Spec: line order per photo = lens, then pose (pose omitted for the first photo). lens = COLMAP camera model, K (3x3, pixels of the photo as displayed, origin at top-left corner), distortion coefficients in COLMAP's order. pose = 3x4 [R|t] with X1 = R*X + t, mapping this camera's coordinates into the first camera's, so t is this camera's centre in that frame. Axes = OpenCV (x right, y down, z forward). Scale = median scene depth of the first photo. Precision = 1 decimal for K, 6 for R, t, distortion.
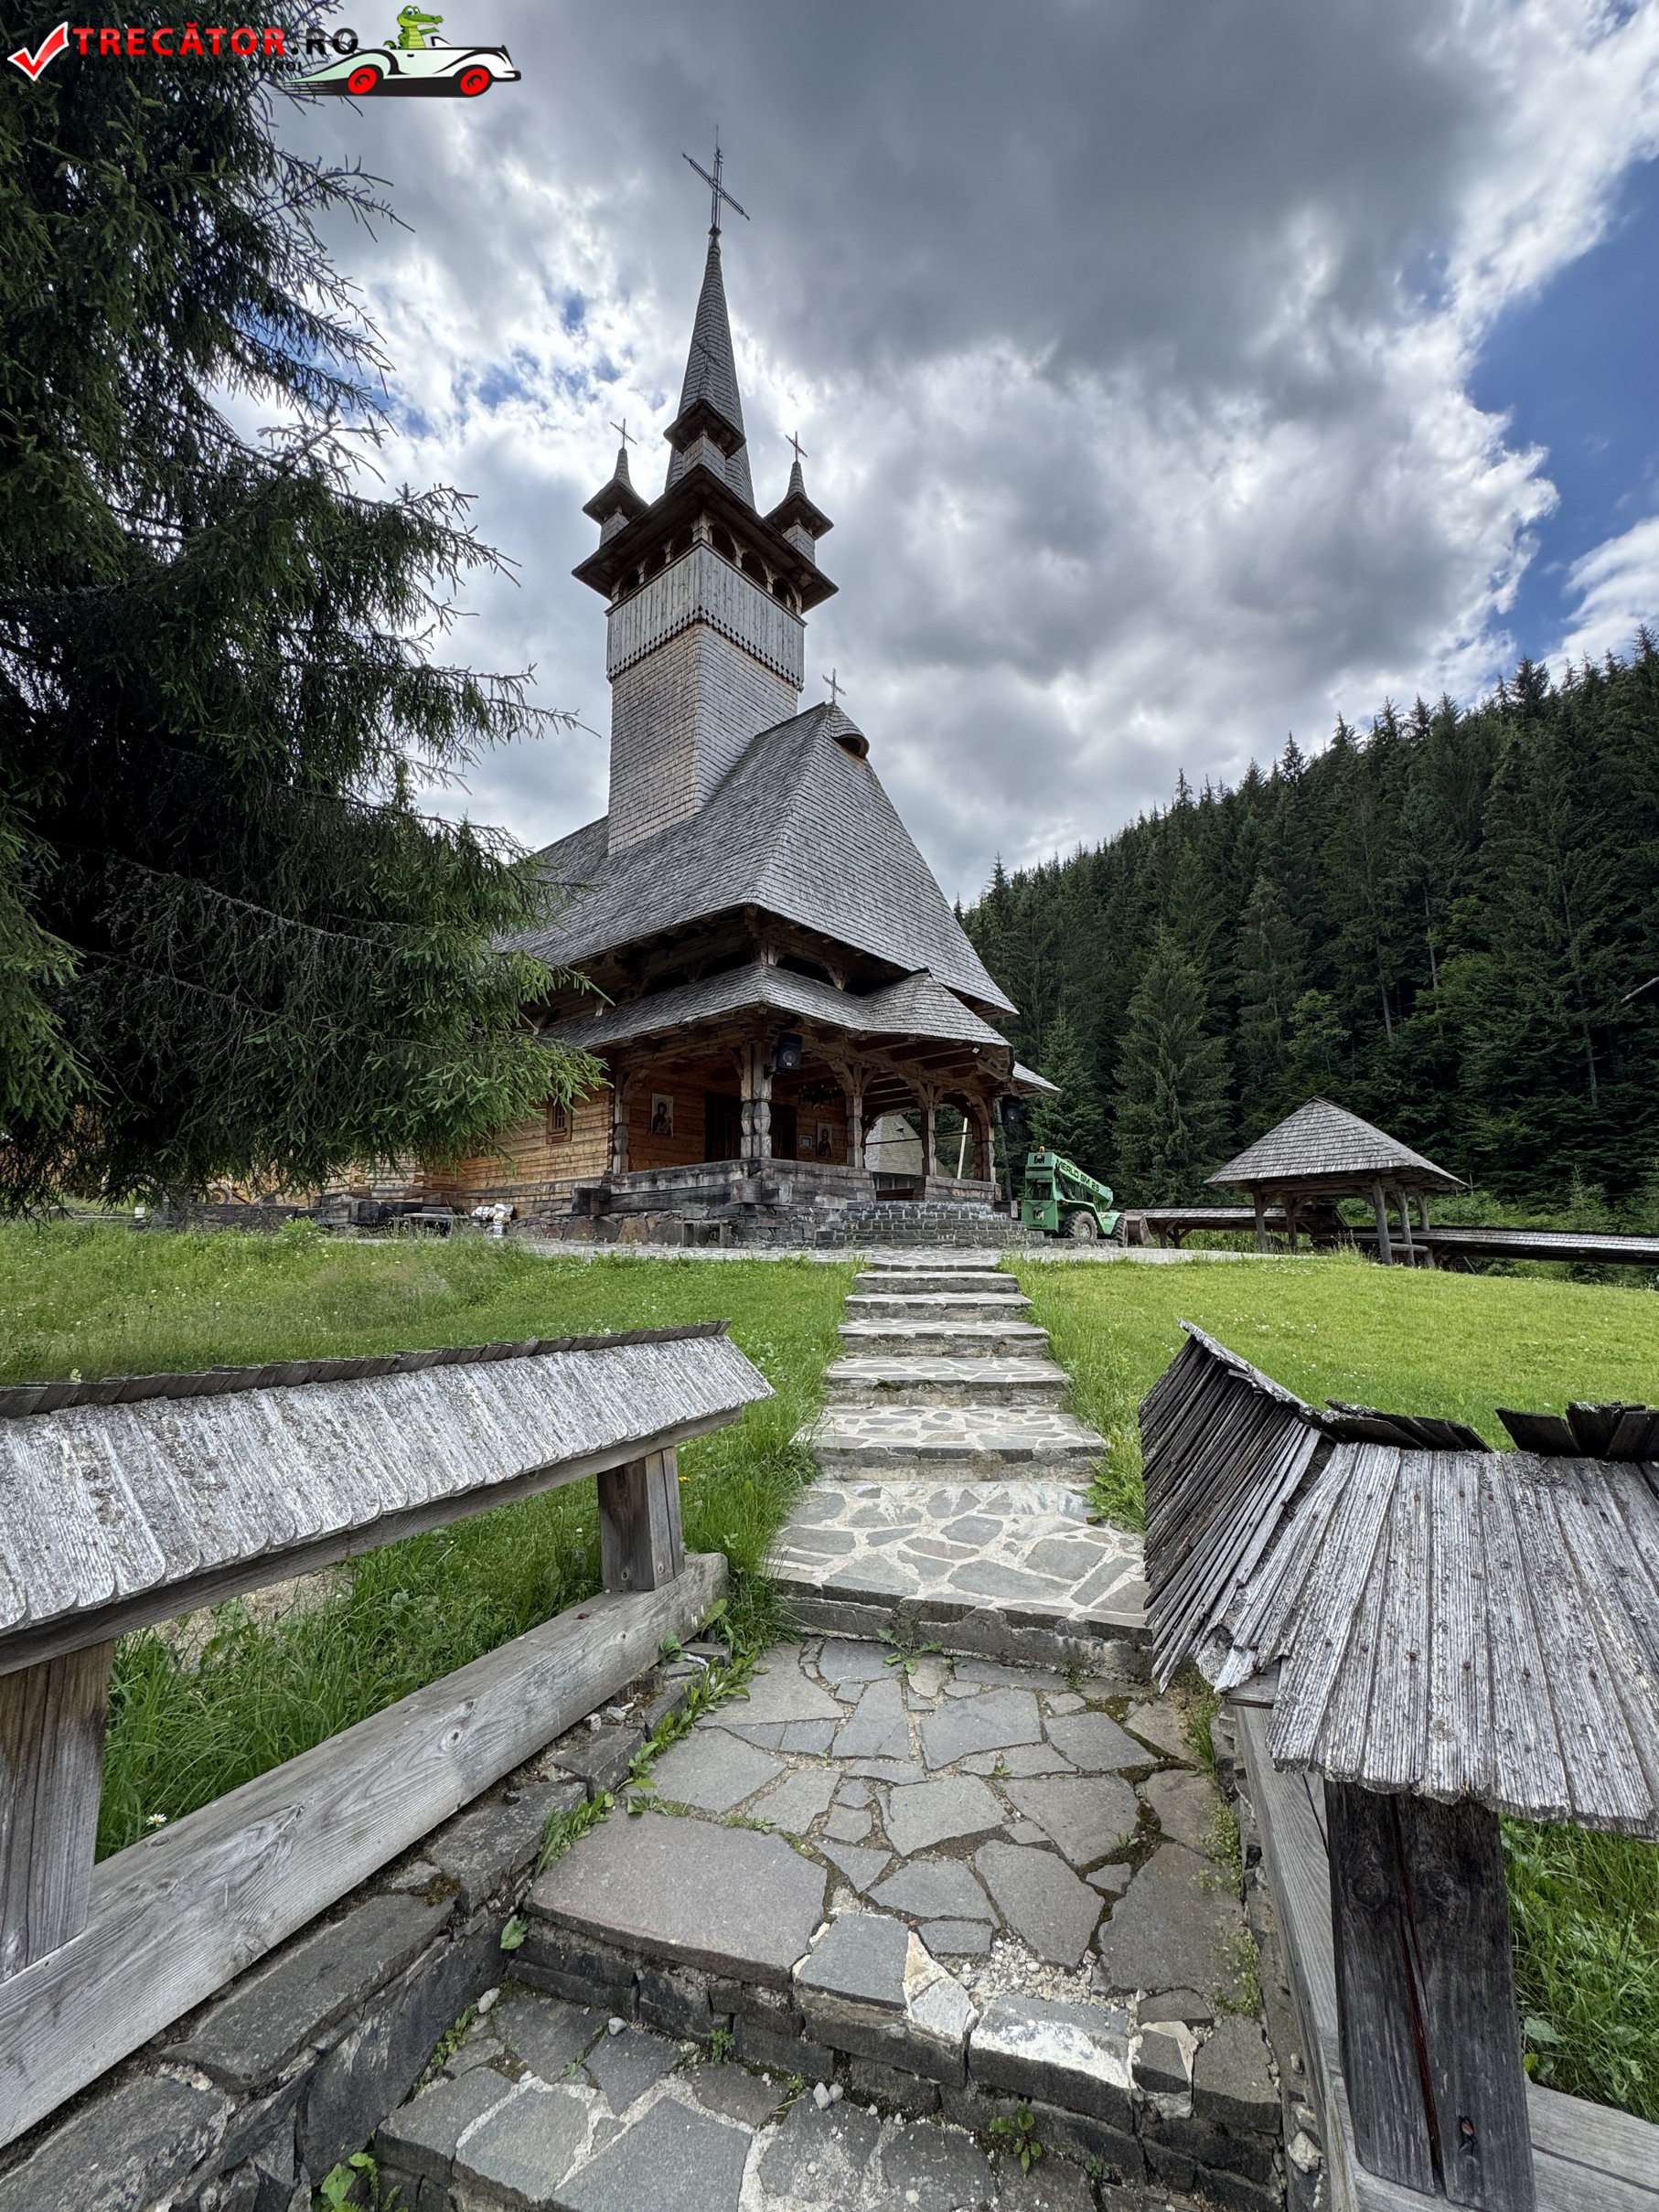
lens RADIAL K [[882.3, 0, 835.7], [0, 882.3, 1102.7], [0, 0, 1]] dist [-0.001526, 0.001194]
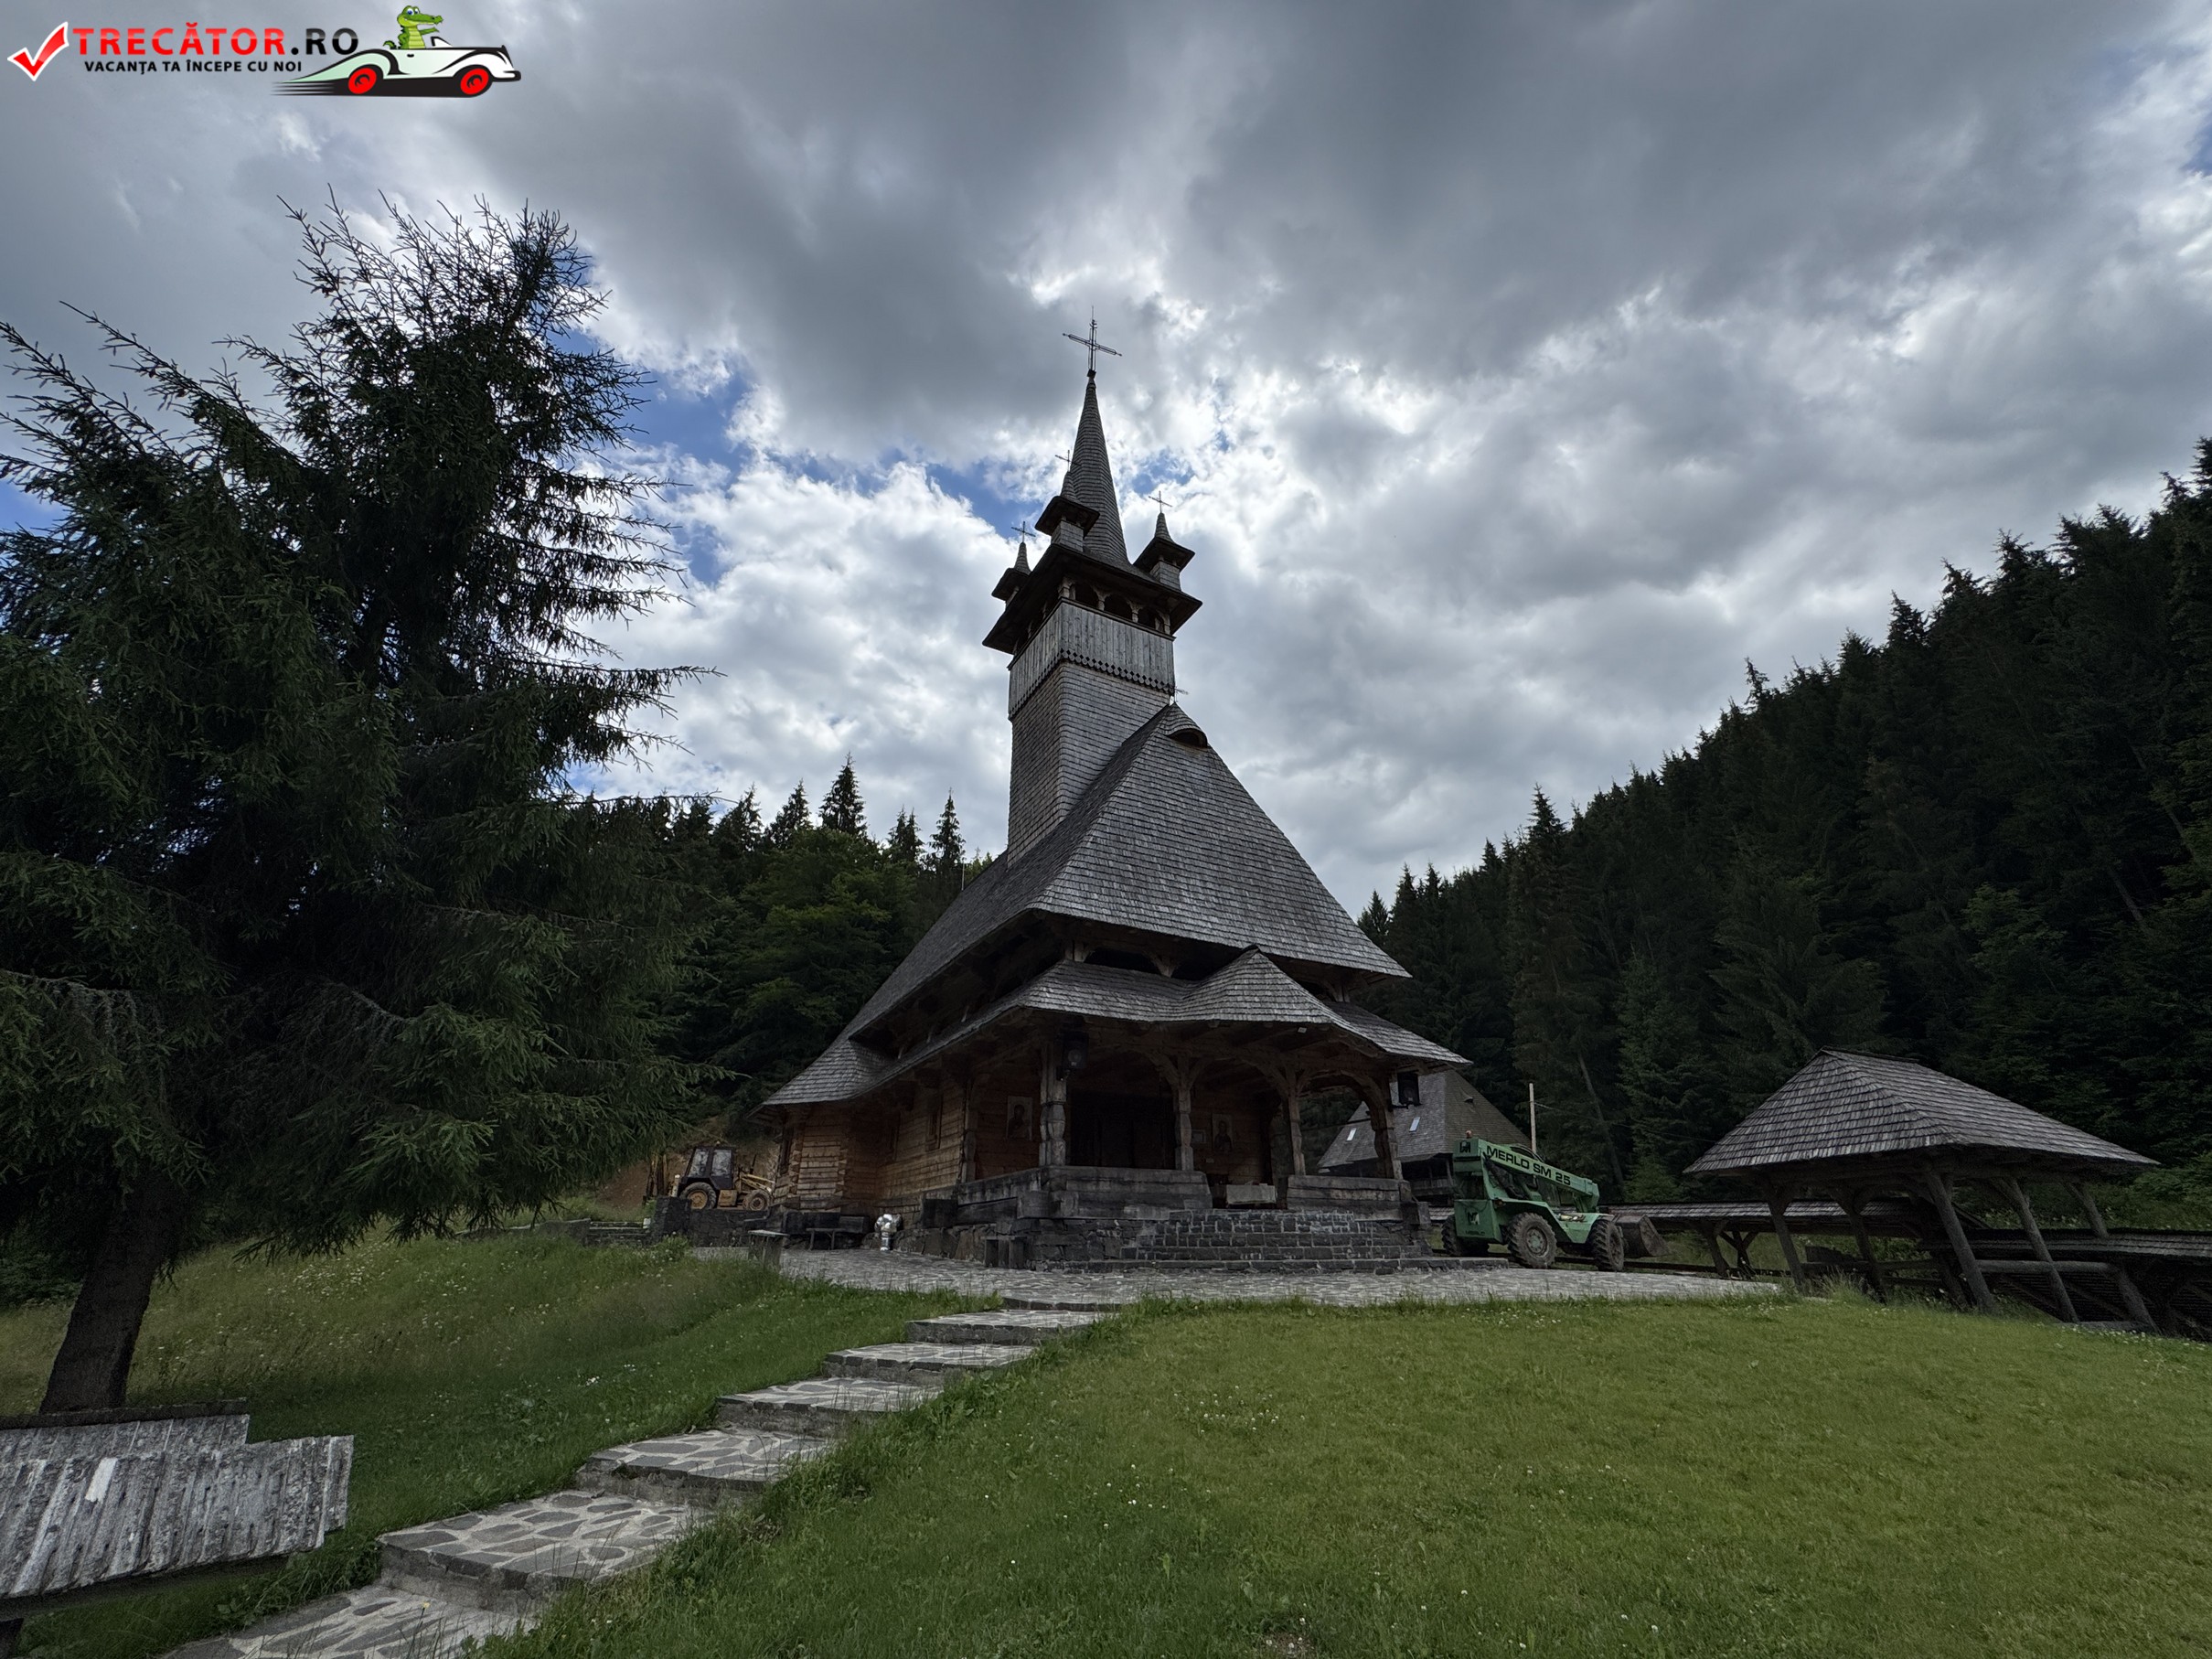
lens RADIAL K [[882.3, 0, 1112.4], [0, 882.3, 822.4], [0, 0, 1]] dist [-0.001526, 0.001194]
pose [[0.932514, -0.156086, -0.325661, 0.311868], [0.059747, 0.956026, -0.287133, -0.014416], [0.356158, 0.248299, 0.900832, 0.050188]]
